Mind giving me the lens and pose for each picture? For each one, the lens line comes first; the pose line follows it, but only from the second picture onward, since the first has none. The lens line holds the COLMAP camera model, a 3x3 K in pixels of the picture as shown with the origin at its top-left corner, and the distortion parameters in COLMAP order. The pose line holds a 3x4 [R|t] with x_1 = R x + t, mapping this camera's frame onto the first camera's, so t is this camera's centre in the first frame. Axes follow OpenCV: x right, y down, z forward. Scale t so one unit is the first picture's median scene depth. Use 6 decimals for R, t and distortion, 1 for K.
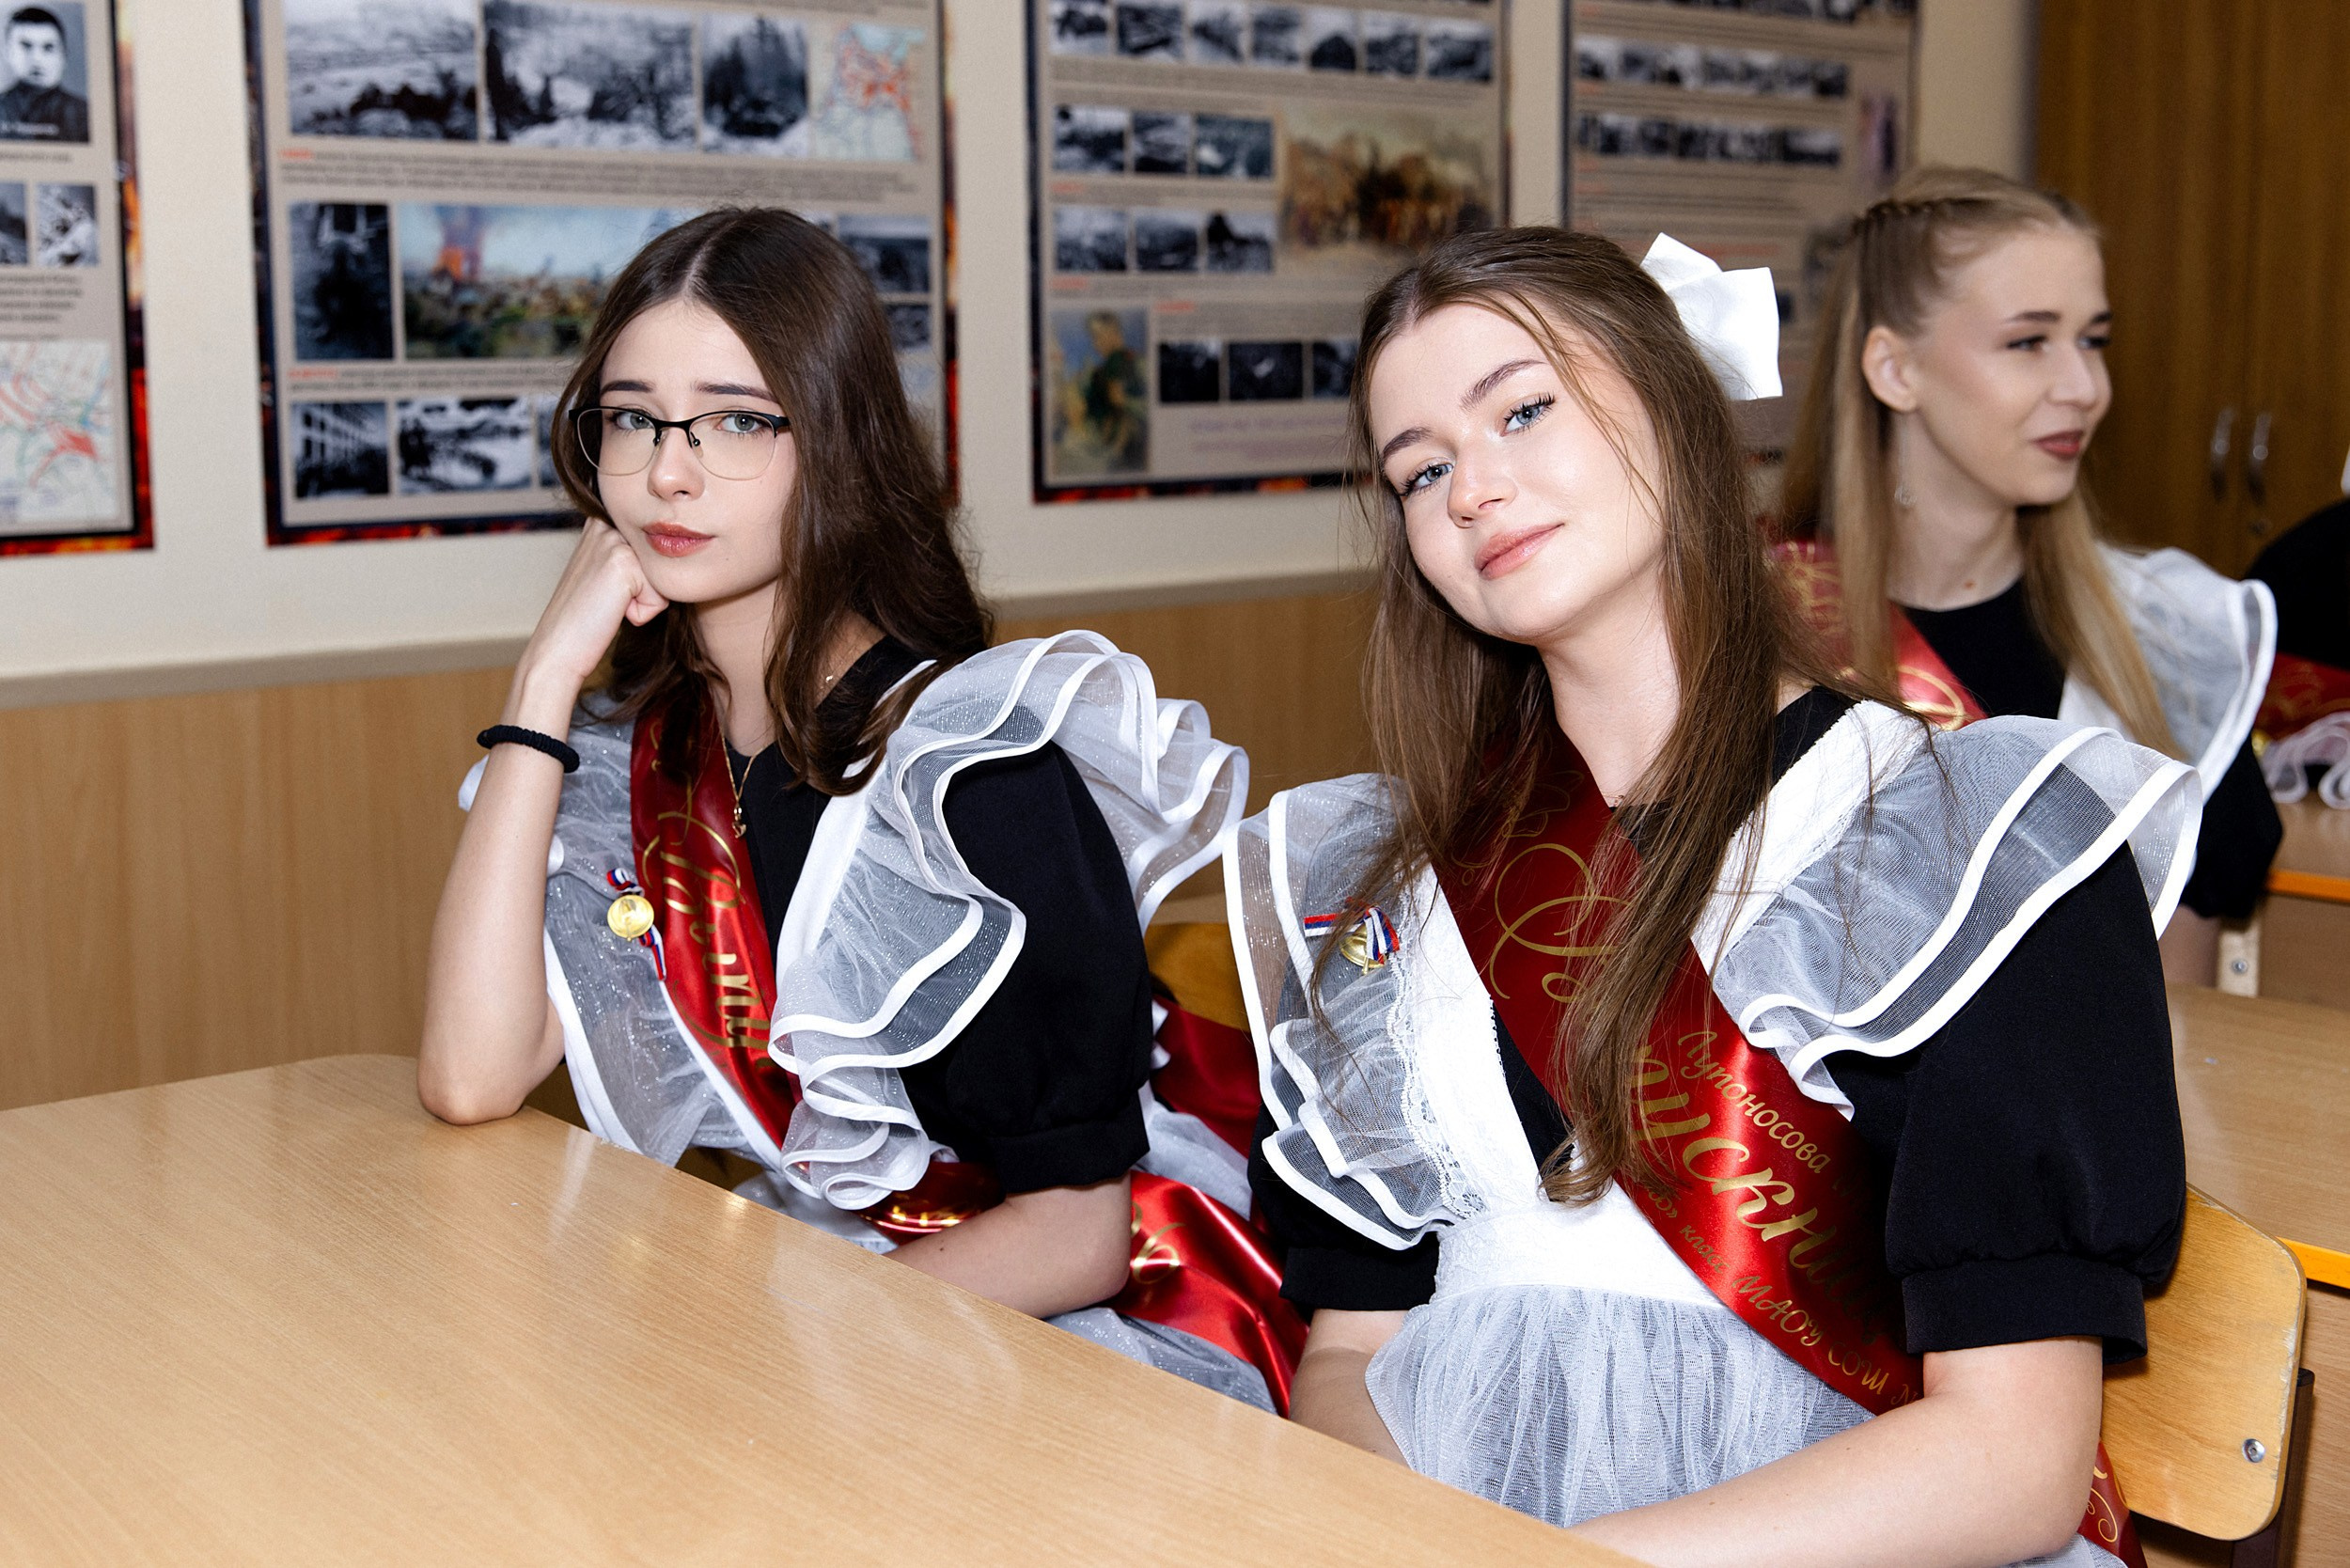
lens RADIAL K [[2624.6, 0, 1174.7], [0, 2624.6, 780.4], [0, 0, 1]] dist [-0.005880, 0.000000]
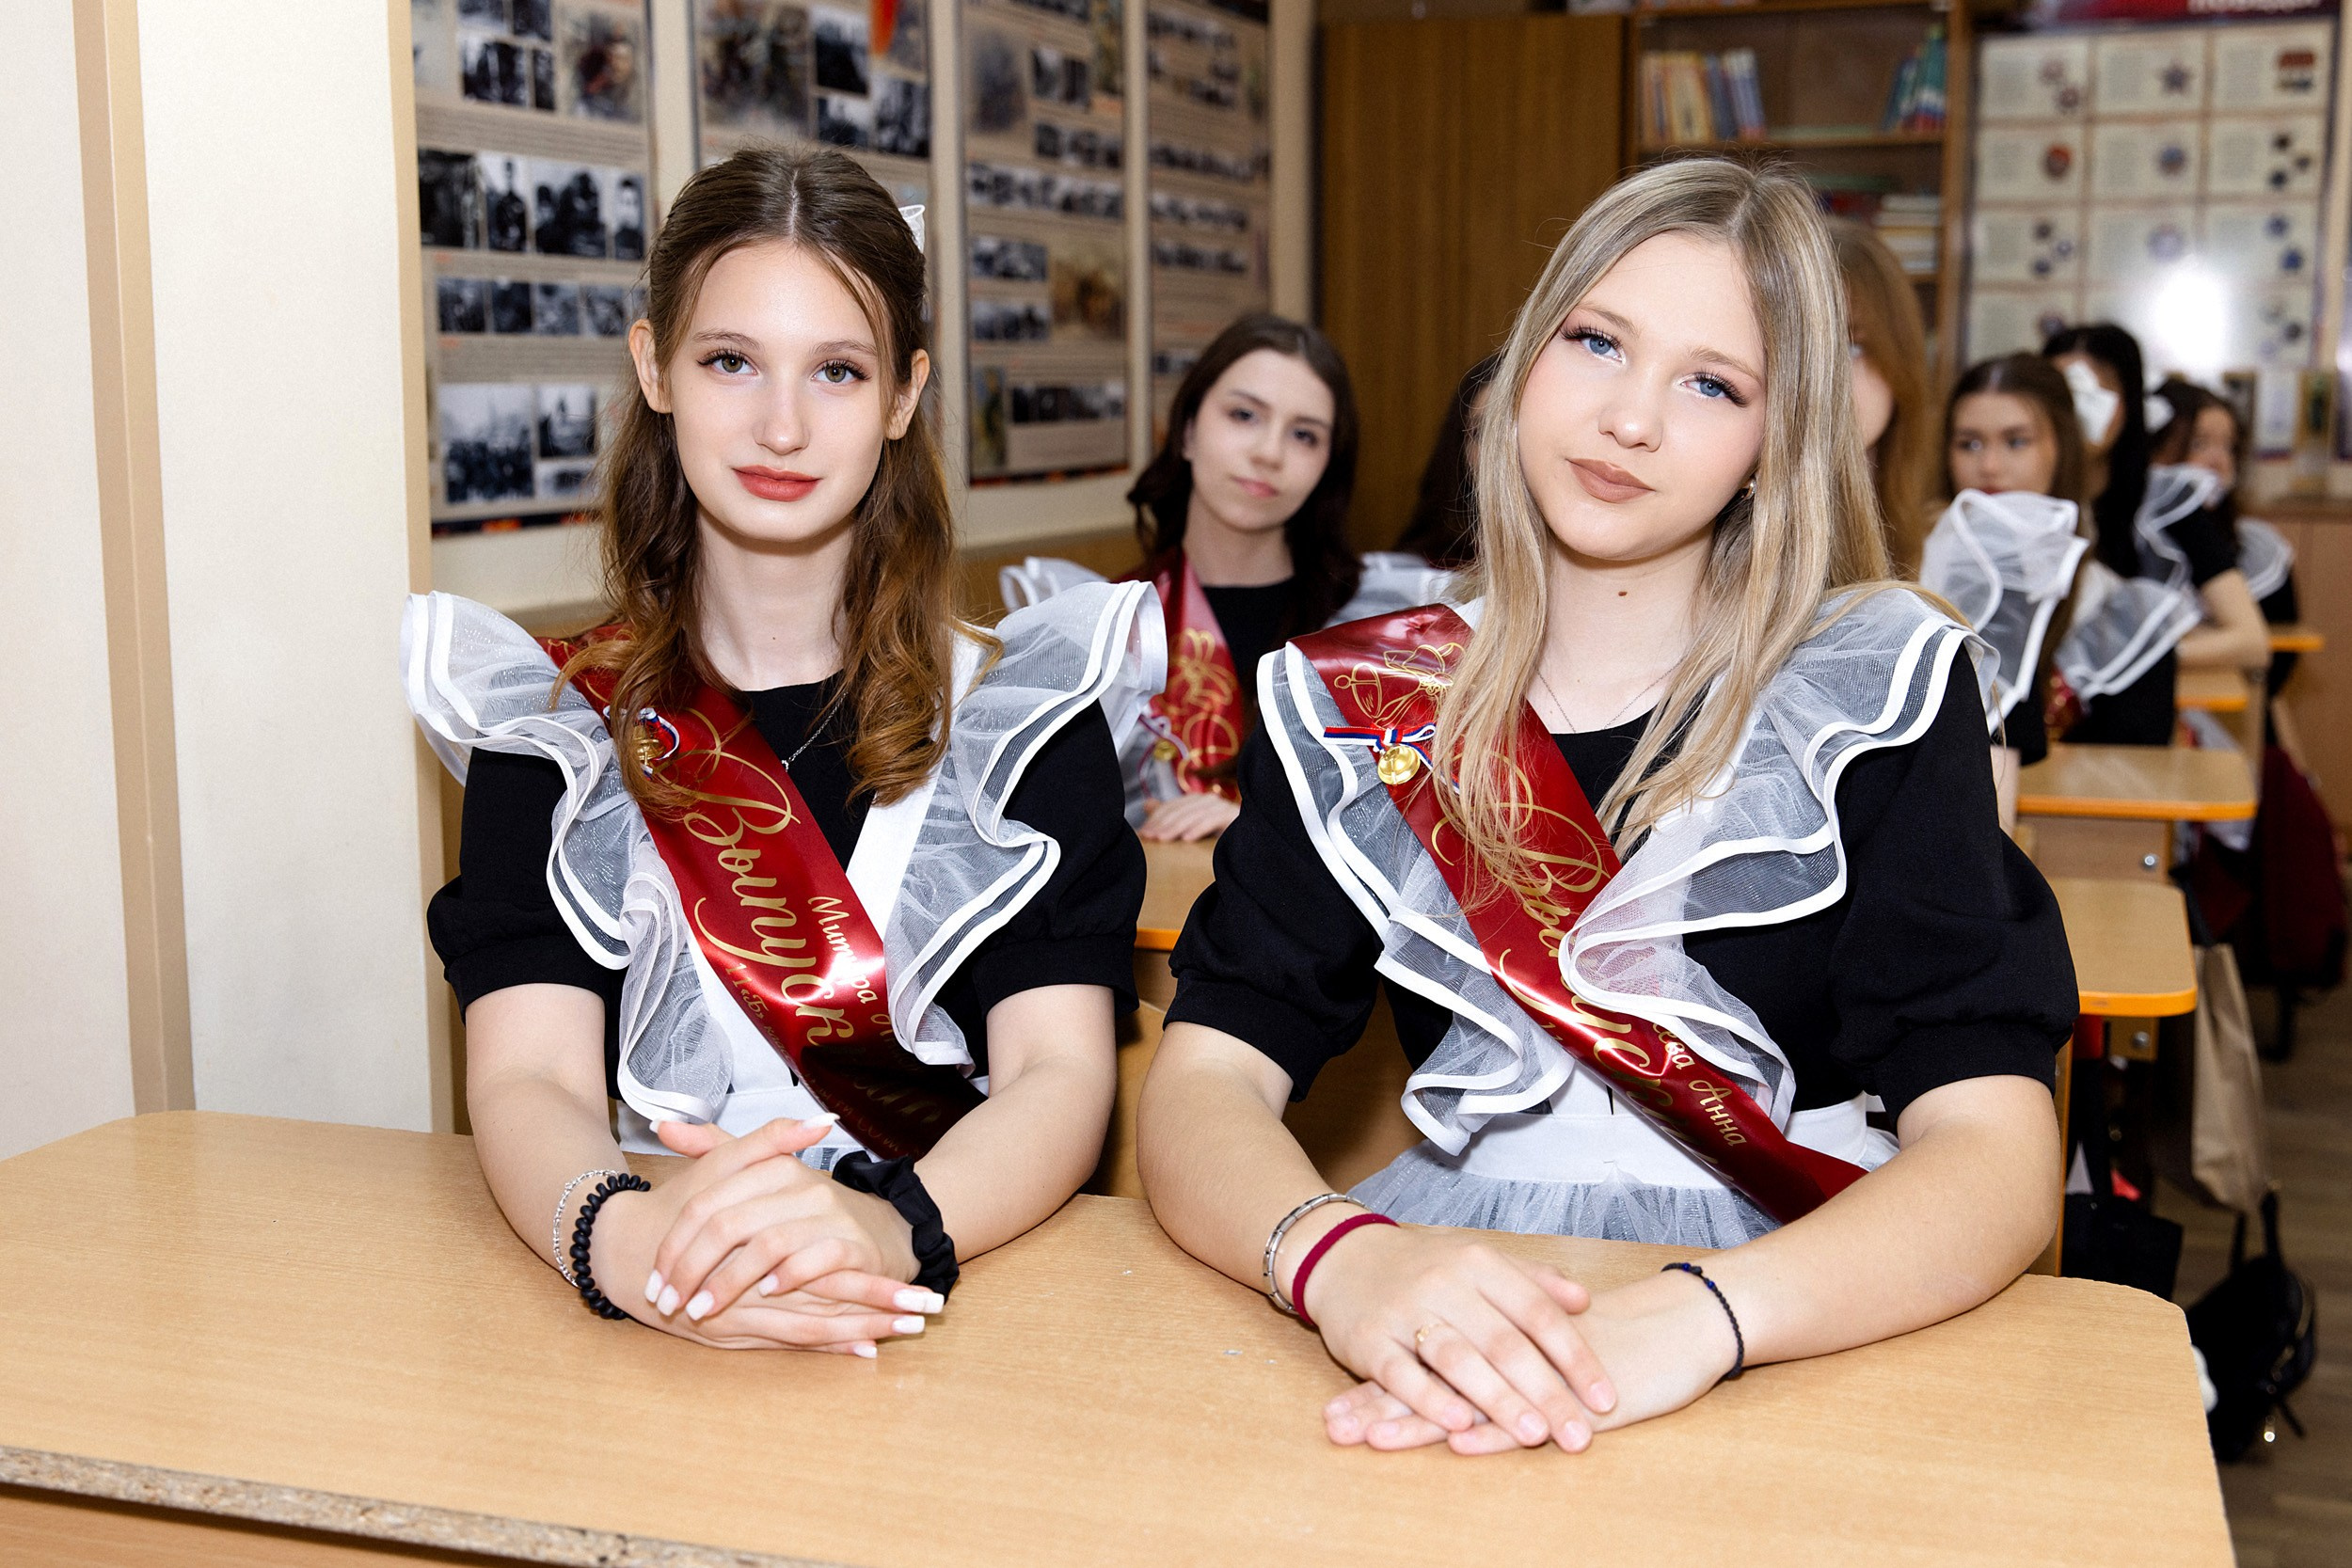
lens RADIAL K [[2626.5, 0, 1173.4], [0, 2626.5, 789.7], [0, 0, 1]] dist [-0.005880, 0.000000]
pose [[0.875788, -0.069823, 0.477619, -0.643662], [0.076171, 0.997076, 0.006092, 0.068012], [-0.476648, 0.031045, 0.878546, -0.397270]]
